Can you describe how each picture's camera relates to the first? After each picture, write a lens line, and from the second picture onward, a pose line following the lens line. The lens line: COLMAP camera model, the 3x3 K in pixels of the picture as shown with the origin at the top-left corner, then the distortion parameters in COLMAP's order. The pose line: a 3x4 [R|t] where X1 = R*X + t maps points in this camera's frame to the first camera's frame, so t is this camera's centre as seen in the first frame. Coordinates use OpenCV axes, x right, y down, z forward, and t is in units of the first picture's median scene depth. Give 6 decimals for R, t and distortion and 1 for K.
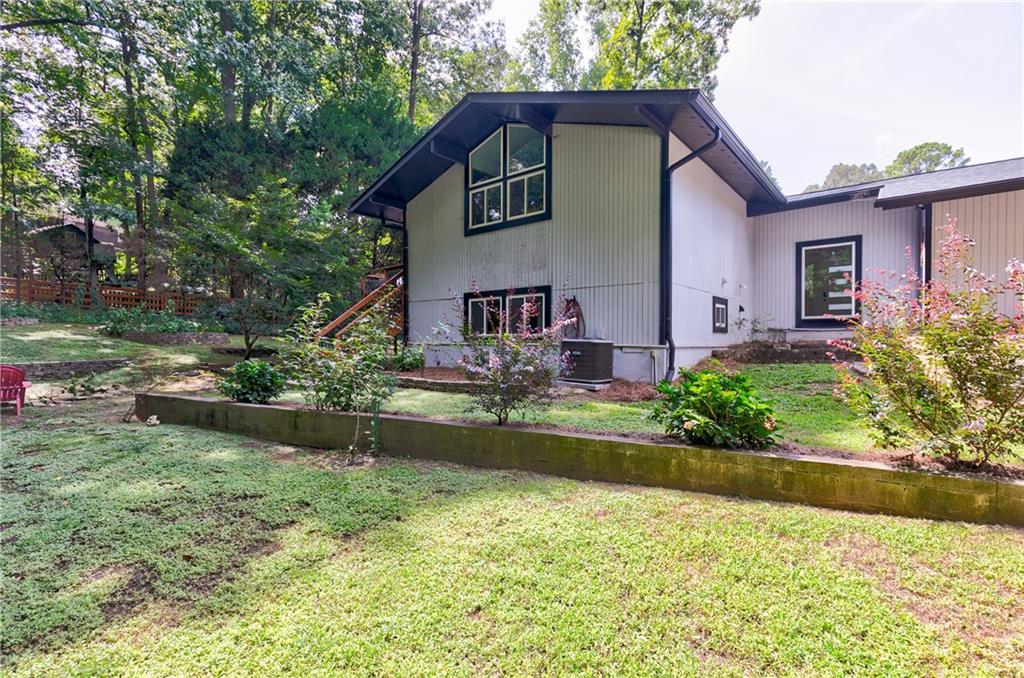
lens RADIAL K [[463.6, 0, 512.4], [0, 463.6, 343.1], [0, 0, 1]] dist [0.003062, -0.001439]
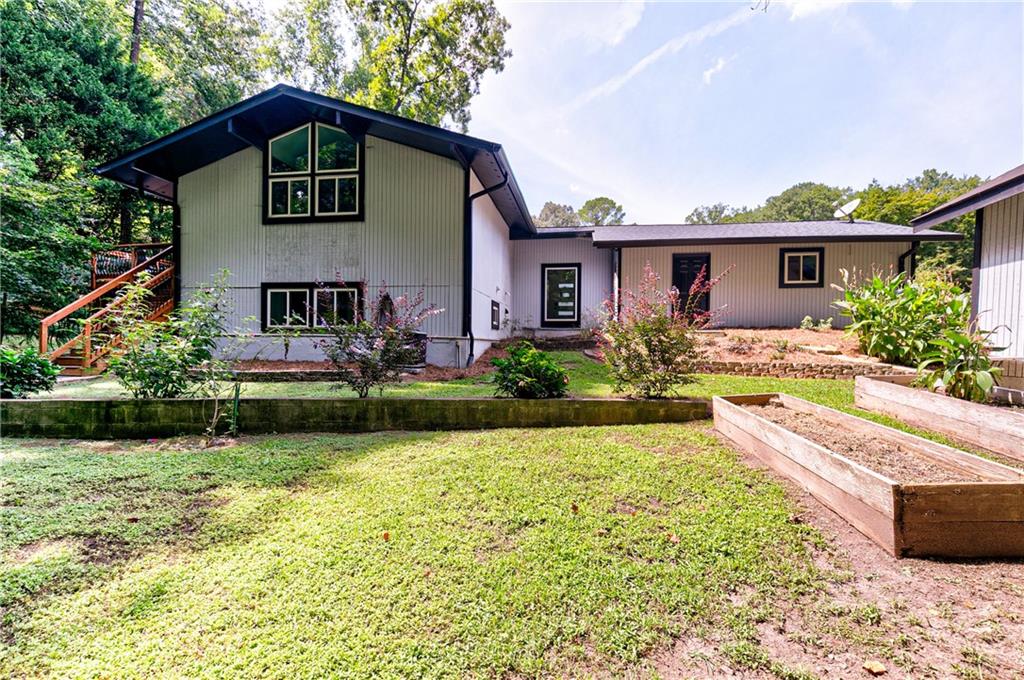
lens RADIAL K [[463.6, 0, 509.6], [0, 463.6, 340.9], [0, 0, 1]] dist [0.003062, -0.001439]
pose [[0.856970, 0.011026, 0.515248, -0.174848], [-0.006834, 0.999926, -0.010033, 0.022372], [-0.515320, 0.005077, 0.856983, -0.108179]]
